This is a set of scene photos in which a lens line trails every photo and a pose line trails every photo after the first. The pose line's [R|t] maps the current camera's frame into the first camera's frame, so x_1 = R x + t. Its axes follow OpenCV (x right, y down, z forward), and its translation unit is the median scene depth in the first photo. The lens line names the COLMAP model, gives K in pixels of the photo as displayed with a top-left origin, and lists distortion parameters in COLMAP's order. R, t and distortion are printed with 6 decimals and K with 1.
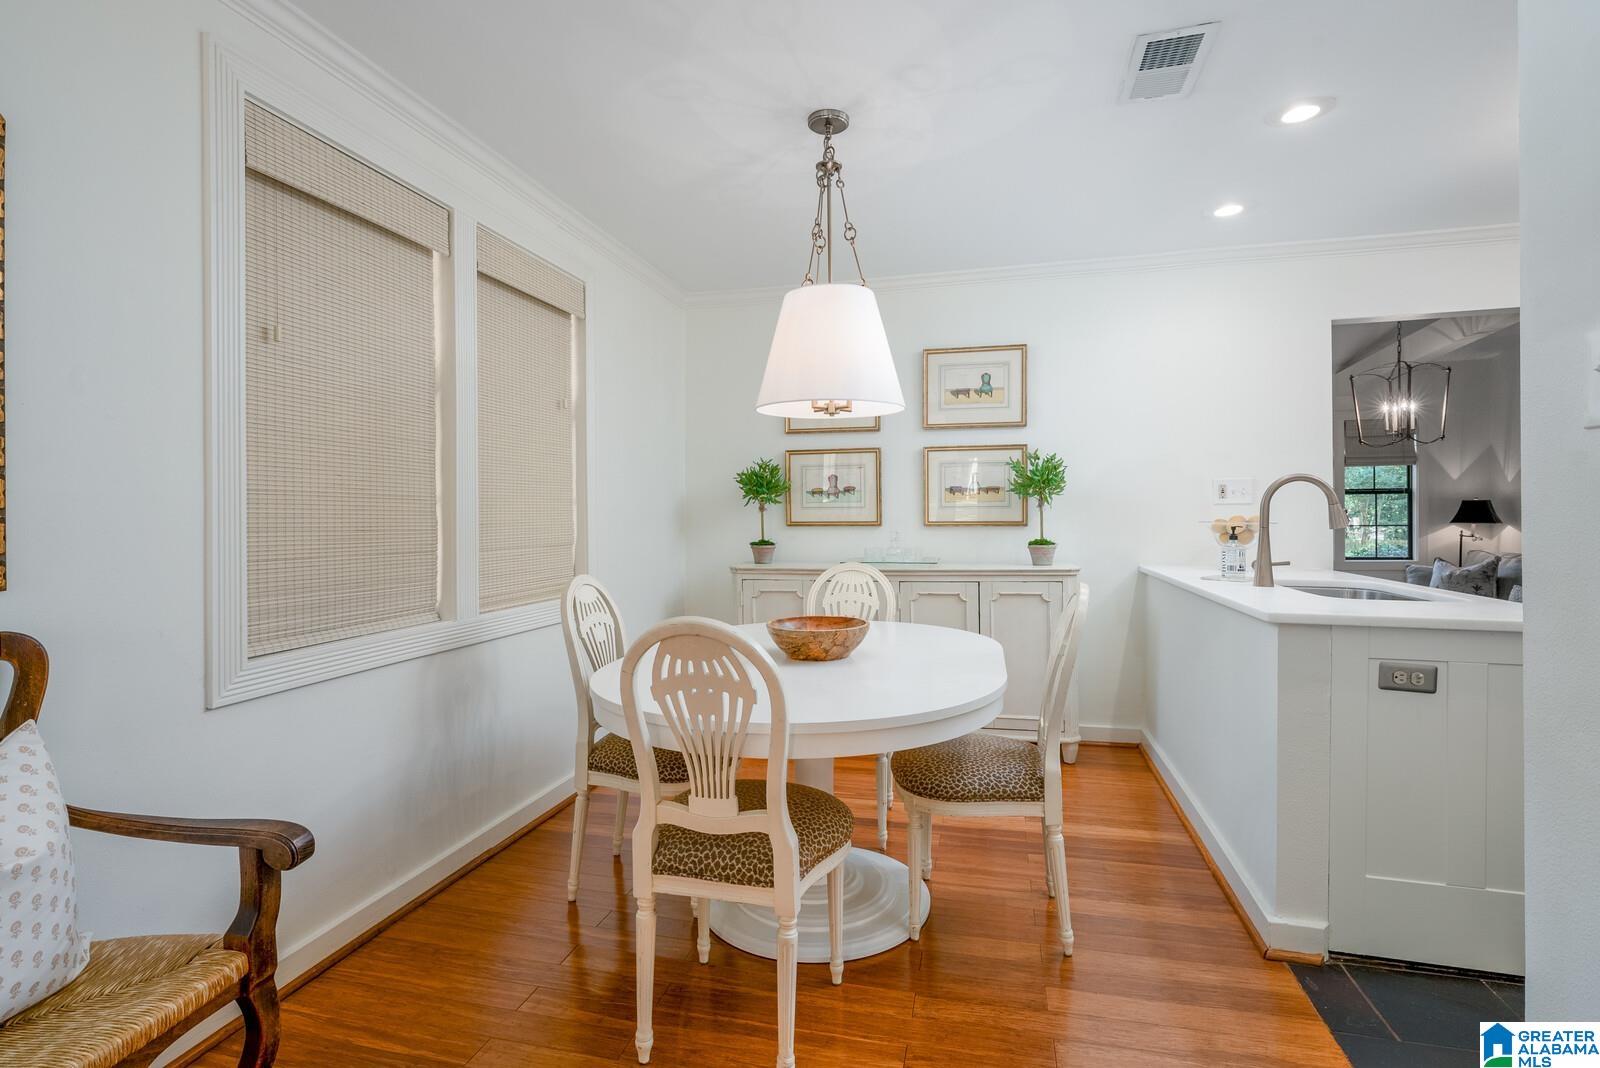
lens RADIAL K [[796.0, 0, 801.3], [0, 796.0, 514.6], [0, 0, 1]] dist [-0.000575, -0.000016]
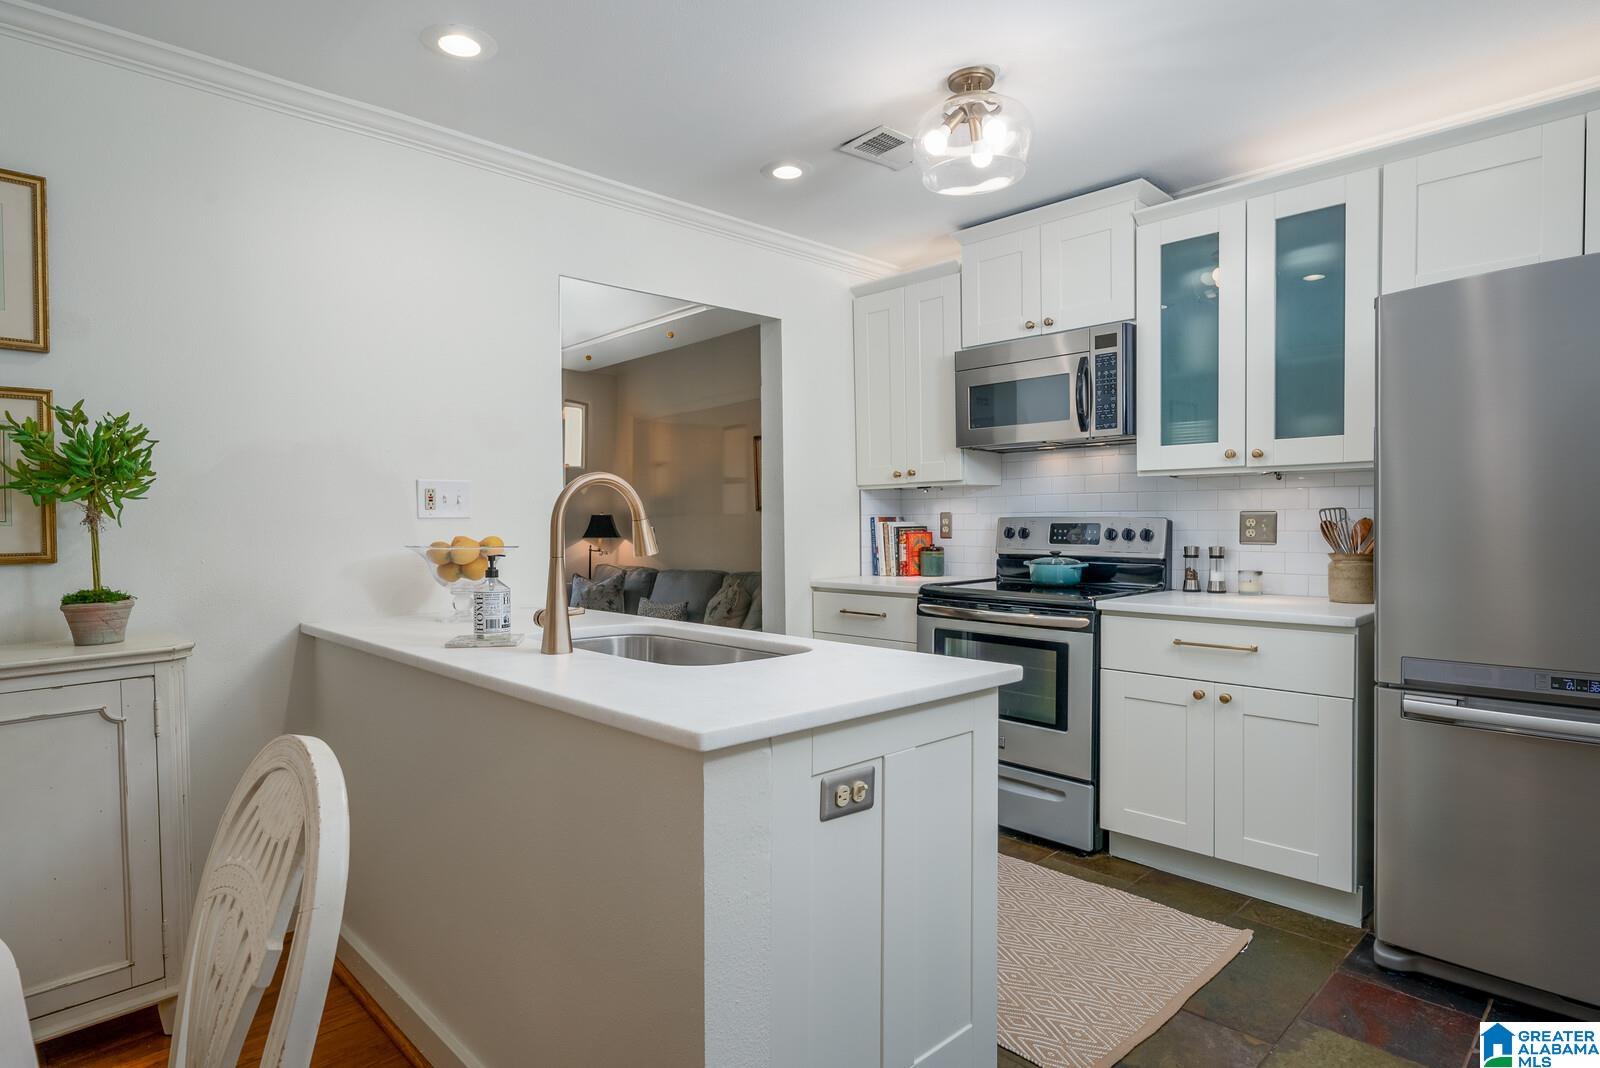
lens RADIAL K [[867.2, 0, 798.2], [0, 867.2, 541.5], [0, 0, 1]] dist [0.000933, -0.000263]
pose [[0.534035, -0.018993, 0.845249, 0.086233], [0.006884, 0.999812, 0.018117, -0.004917], [-0.845434, -0.003856, 0.534066, 0.362630]]
